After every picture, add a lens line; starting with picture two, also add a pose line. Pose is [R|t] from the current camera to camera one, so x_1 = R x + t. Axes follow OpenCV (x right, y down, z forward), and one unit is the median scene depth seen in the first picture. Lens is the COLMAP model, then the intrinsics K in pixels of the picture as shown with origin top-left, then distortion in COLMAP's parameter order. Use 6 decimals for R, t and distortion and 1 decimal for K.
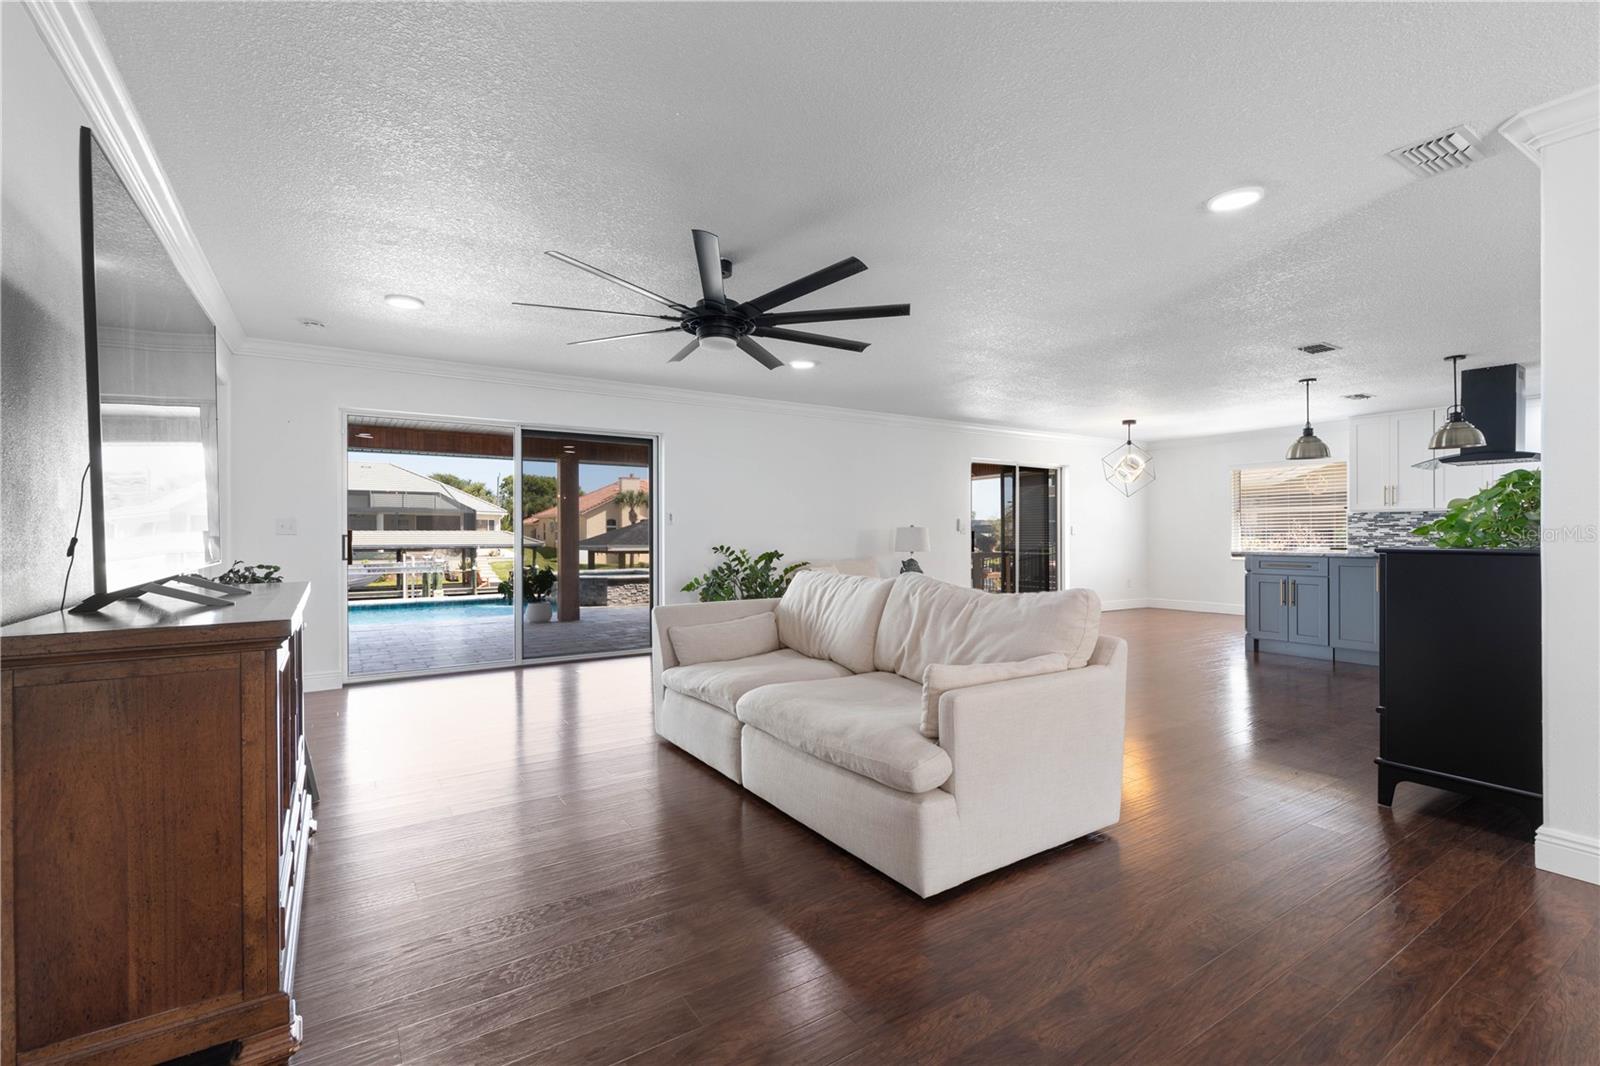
lens RADIAL K [[720.2, 0, 813.9], [0, 720.2, 533.4], [0, 0, 1]] dist [0.005567, 0.000450]
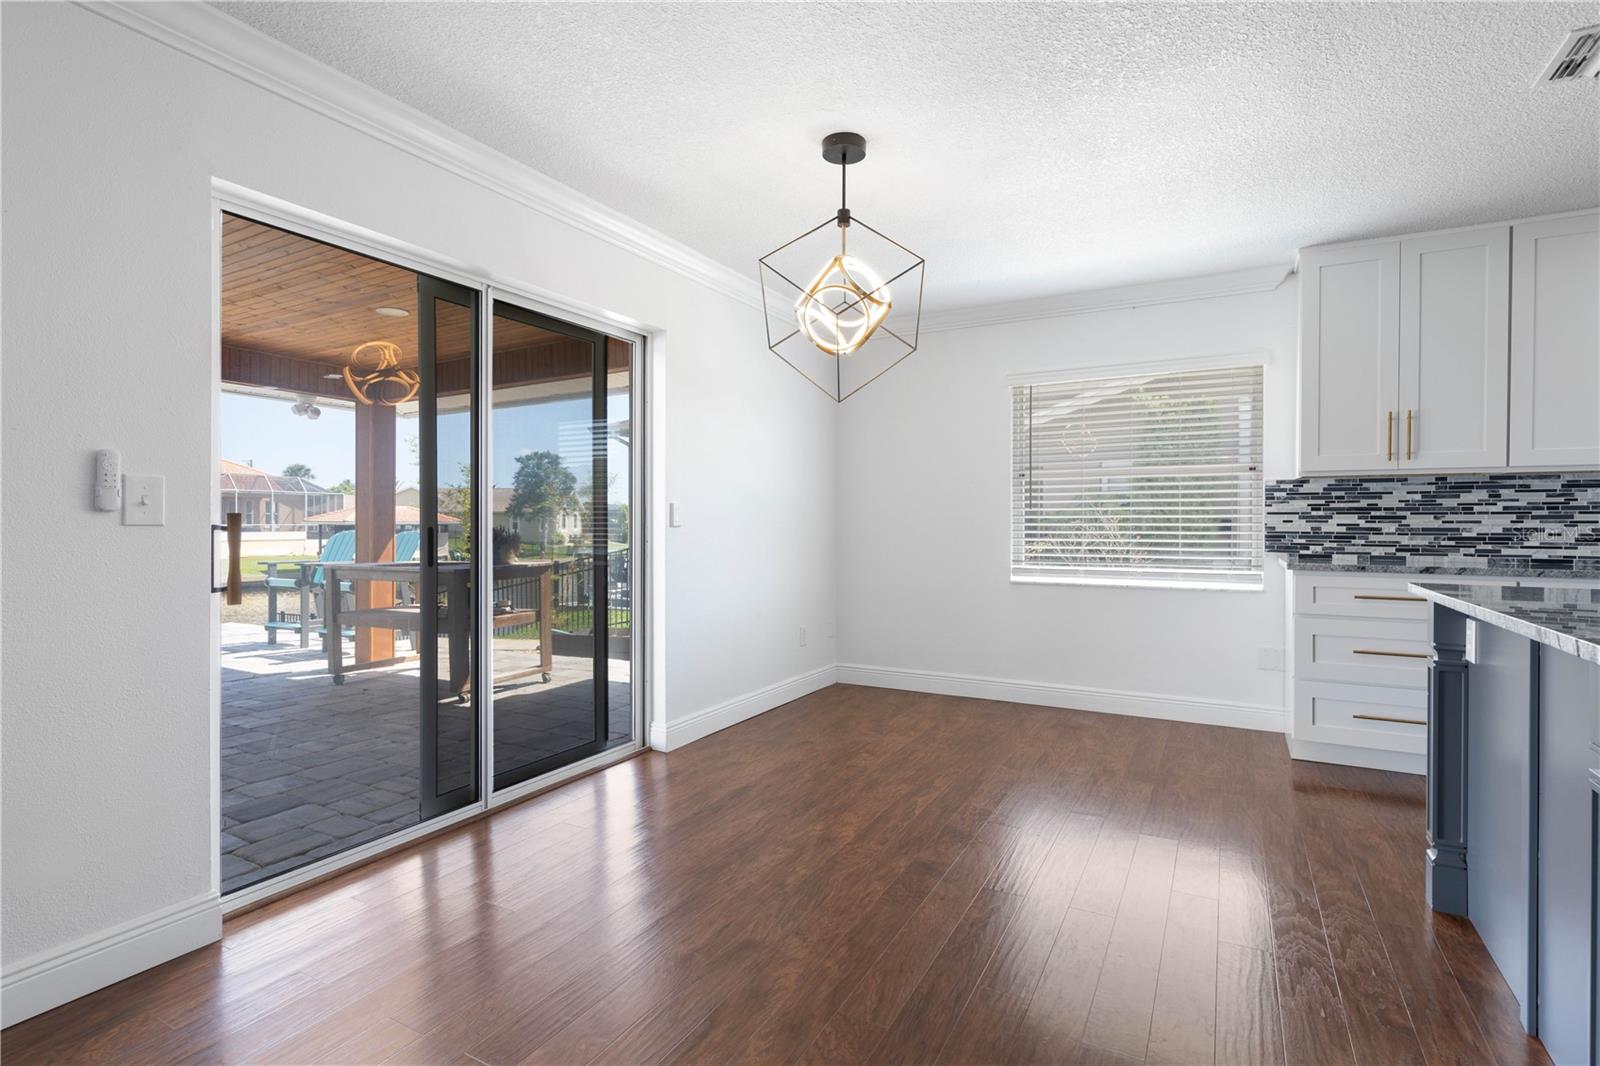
lens RADIAL K [[753.0, 0, 804.4], [0, 753.0, 524.4], [0, 0, 1]] dist [-0.003358, -0.000331]
pose [[0.890094, 0.004502, 0.455754, 0.288624], [-0.006840, 0.999971, 0.003480, -0.000660], [-0.455725, -0.006215, 0.890099, 0.746824]]
